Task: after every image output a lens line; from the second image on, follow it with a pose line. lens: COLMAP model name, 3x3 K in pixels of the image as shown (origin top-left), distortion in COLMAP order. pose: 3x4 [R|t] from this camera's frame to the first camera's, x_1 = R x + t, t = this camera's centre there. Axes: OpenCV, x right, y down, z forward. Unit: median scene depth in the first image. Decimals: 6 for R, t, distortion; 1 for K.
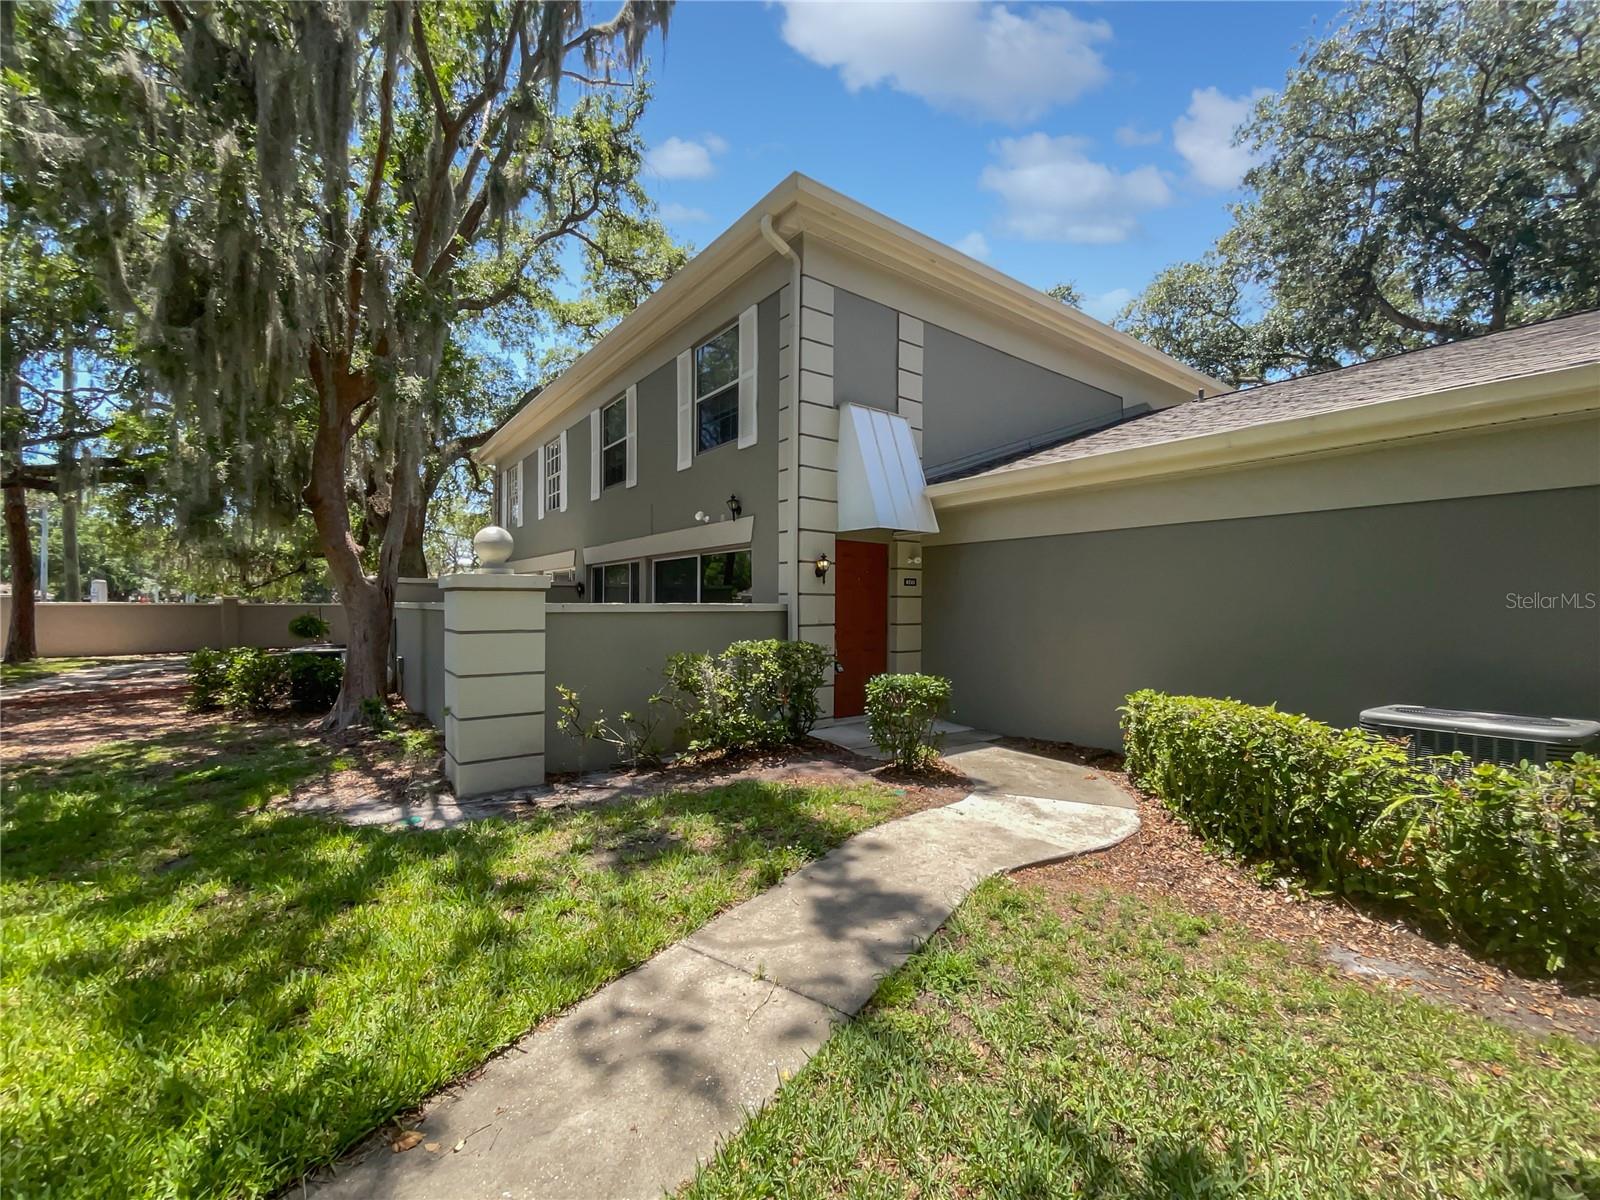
lens RADIAL K [[639.8, 0, 800.0], [0, 639.8, 600.0], [0, 0, 1]] dist [-0.000311, 0.000119]
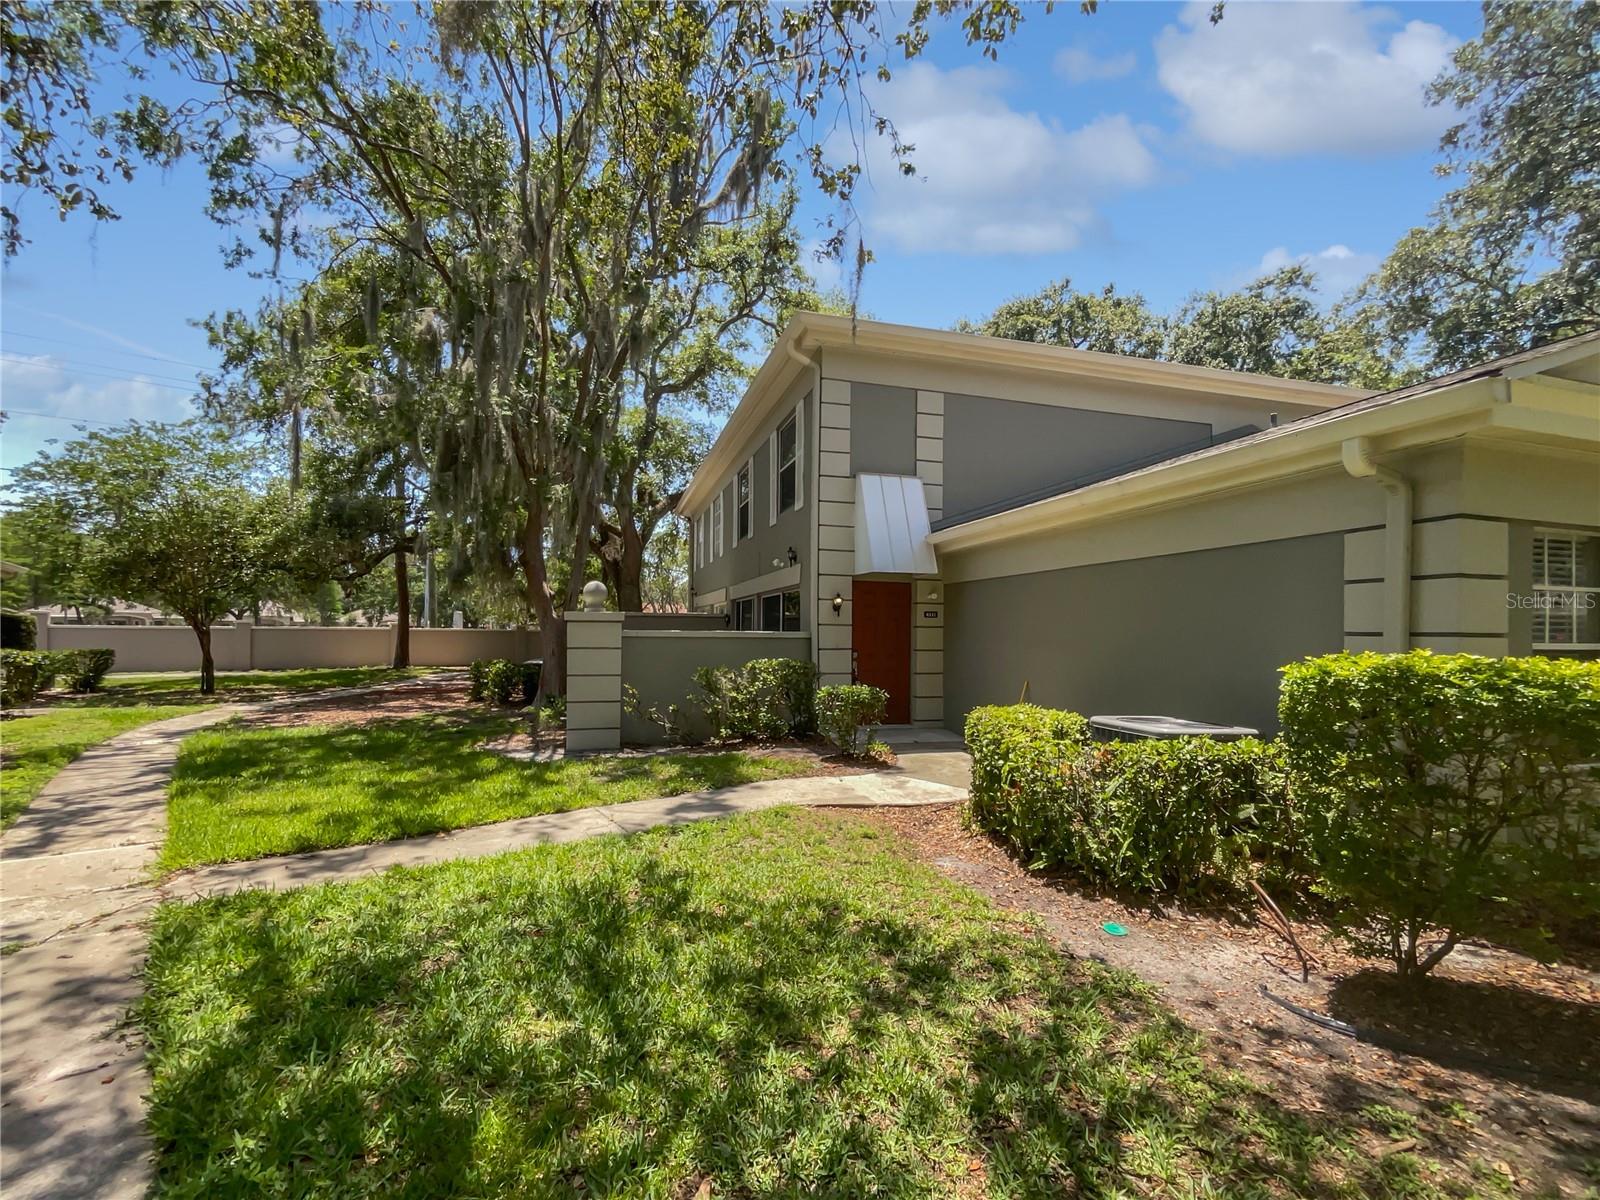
lens RADIAL K [[653.7, 0, 797.4], [0, 653.7, 617.3], [0, 0, 1]] dist [-0.000402, -0.000263]
pose [[0.936922, -0.001556, -0.349534, 0.401376], [-0.004268, 0.999865, -0.015890, -0.002586], [0.349511, 0.016380, 0.936789, -0.239250]]
